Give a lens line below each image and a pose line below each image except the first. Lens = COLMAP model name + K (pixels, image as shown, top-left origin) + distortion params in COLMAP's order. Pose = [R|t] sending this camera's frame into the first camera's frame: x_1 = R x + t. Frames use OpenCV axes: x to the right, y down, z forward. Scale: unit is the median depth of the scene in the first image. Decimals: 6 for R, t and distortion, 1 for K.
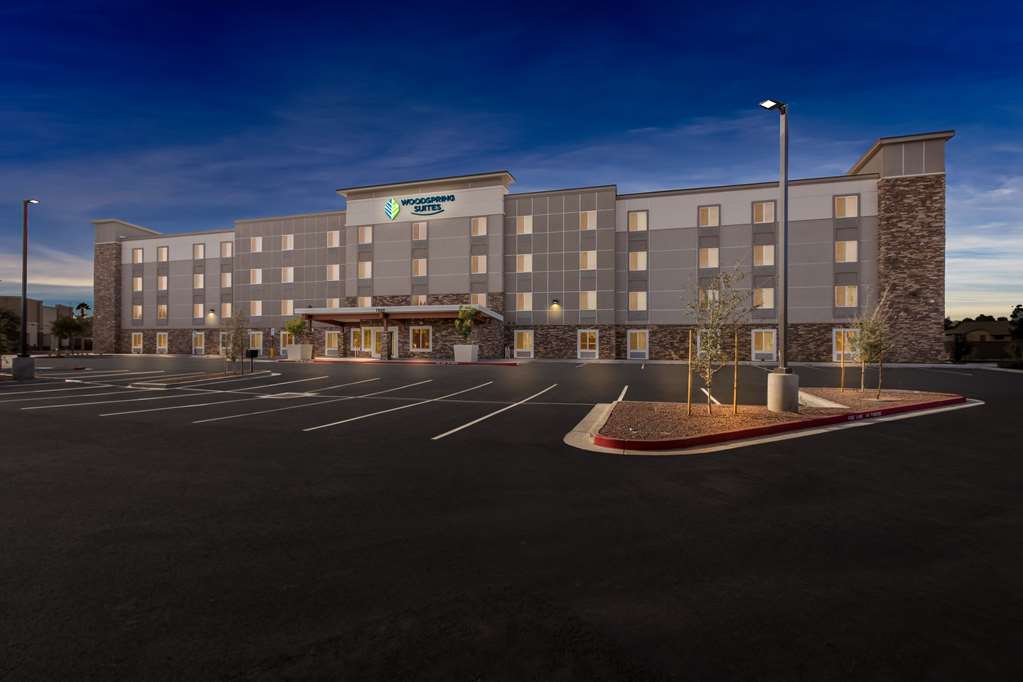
lens RADIAL K [[472.2, 0, 510.7], [0, 472.2, 338.2], [0, 0, 1]] dist [0.004193, 0.001138]
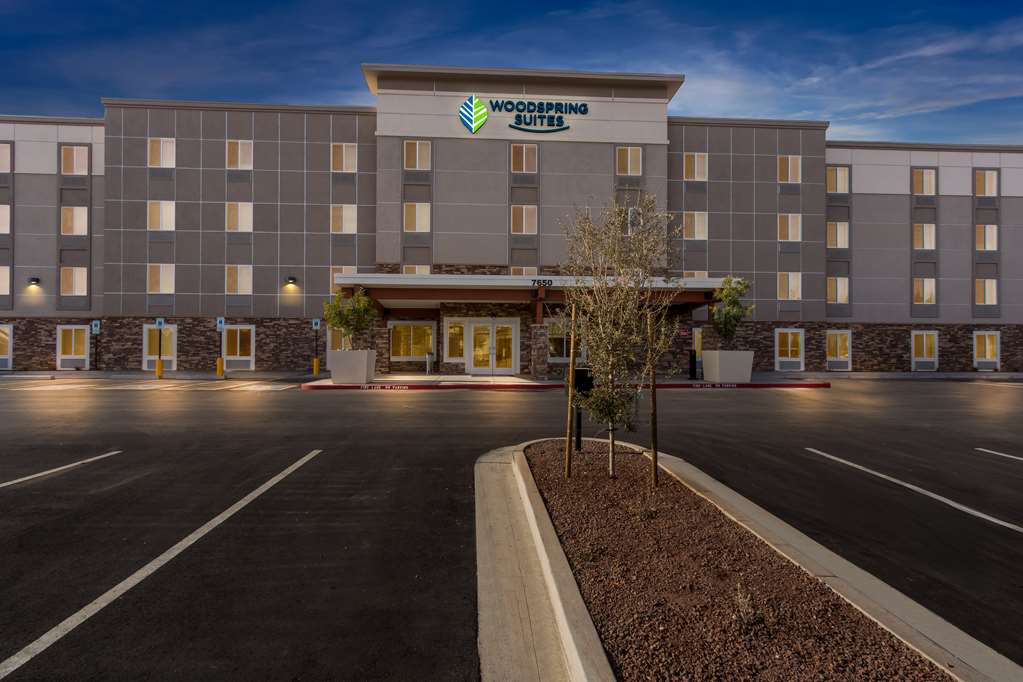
lens RADIAL K [[472.2, 0, 511.0], [0, 472.2, 345.9], [0, 0, 1]] dist [0.004193, 0.001138]
pose [[0.939345, 0.004099, 0.342948, -0.416920], [-0.005071, 0.999985, 0.001940, 0.007120], [-0.342935, -0.003561, 0.939352, 0.457288]]
